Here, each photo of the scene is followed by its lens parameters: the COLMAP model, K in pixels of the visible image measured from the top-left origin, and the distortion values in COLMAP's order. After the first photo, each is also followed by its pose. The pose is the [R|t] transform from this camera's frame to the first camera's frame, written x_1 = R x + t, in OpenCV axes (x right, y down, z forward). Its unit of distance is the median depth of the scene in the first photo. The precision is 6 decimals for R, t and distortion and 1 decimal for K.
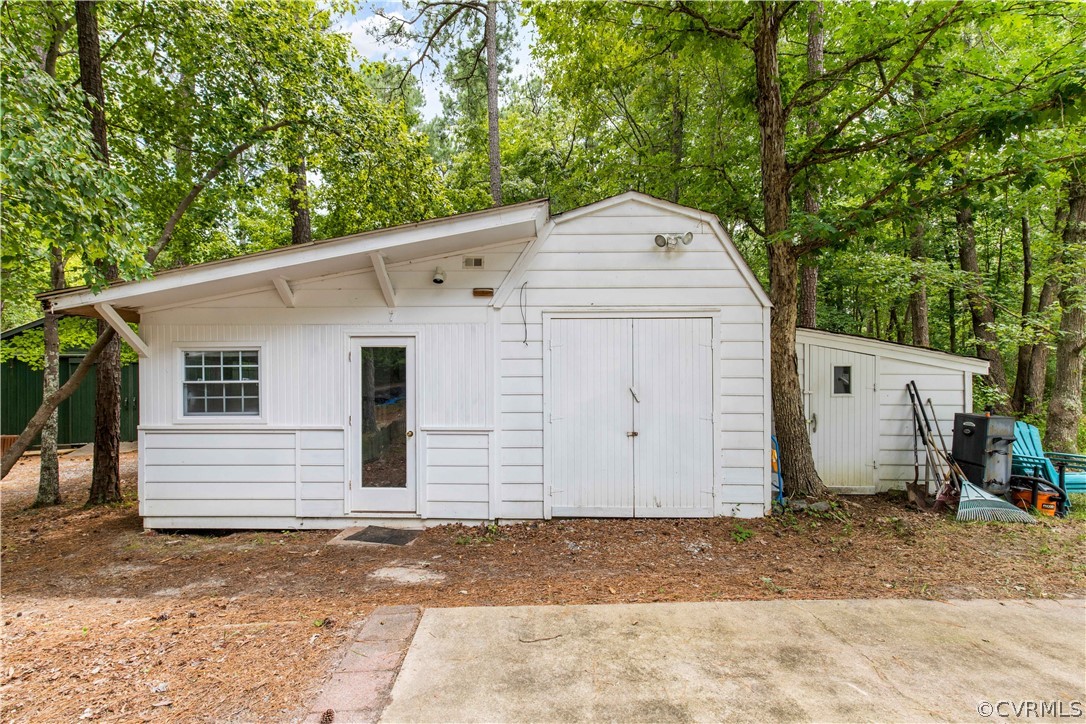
lens RADIAL K [[521.0, 0, 544.8], [0, 521.0, 374.1], [0, 0, 1]] dist [-0.006066, -0.000704]
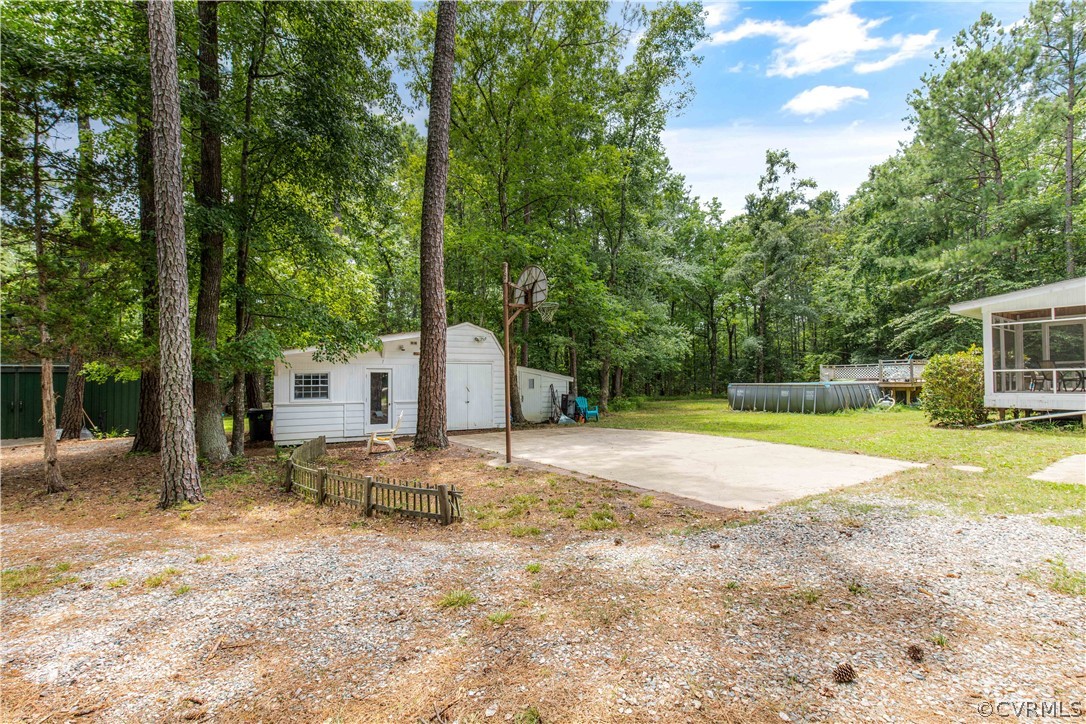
lens RADIAL K [[487.1, 0, 543.0], [0, 487.1, 365.3], [0, 0, 1]] dist [-0.016075, 0.000552]
pose [[0.880953, 0.012093, 0.473049, -0.755753], [0.000972, 0.999625, -0.027364, -0.019283], [-0.473203, 0.024566, 0.880611, -1.645650]]
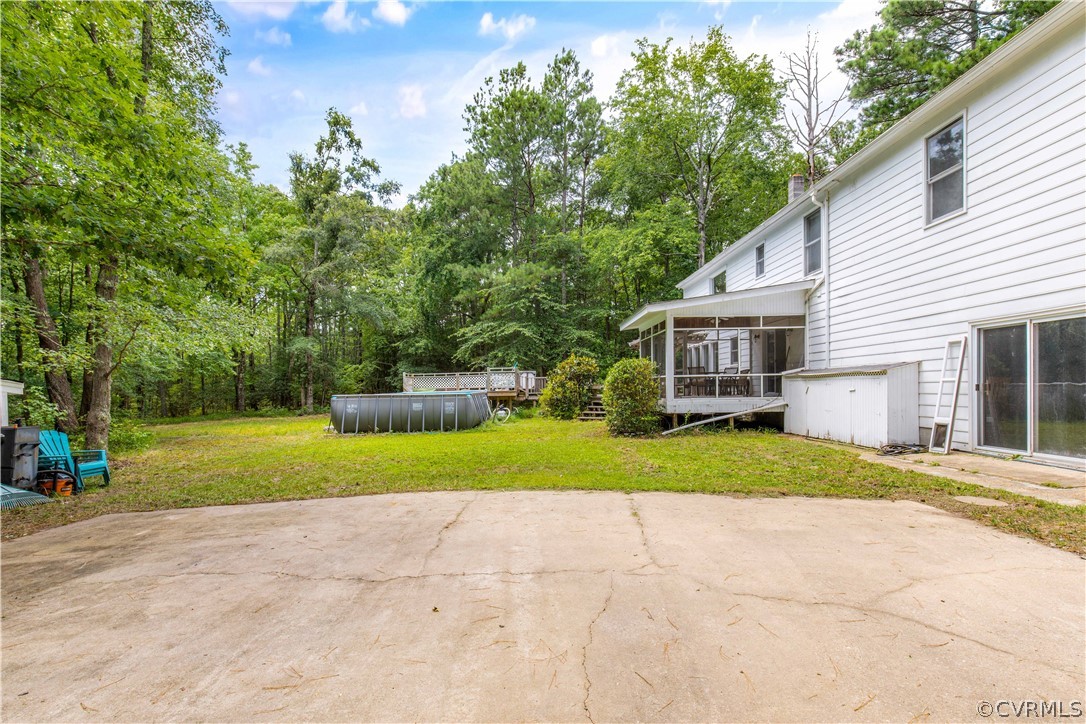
lens RADIAL K [[487.1, 0, 535.4], [0, 487.1, 382.4], [0, 0, 1]] dist [-0.016075, 0.000552]
pose [[0.093177, 0.012882, 0.995566, -0.173830], [0.008441, 0.999870, -0.013728, -0.001167], [-0.995614, 0.009683, 0.093056, -0.344765]]
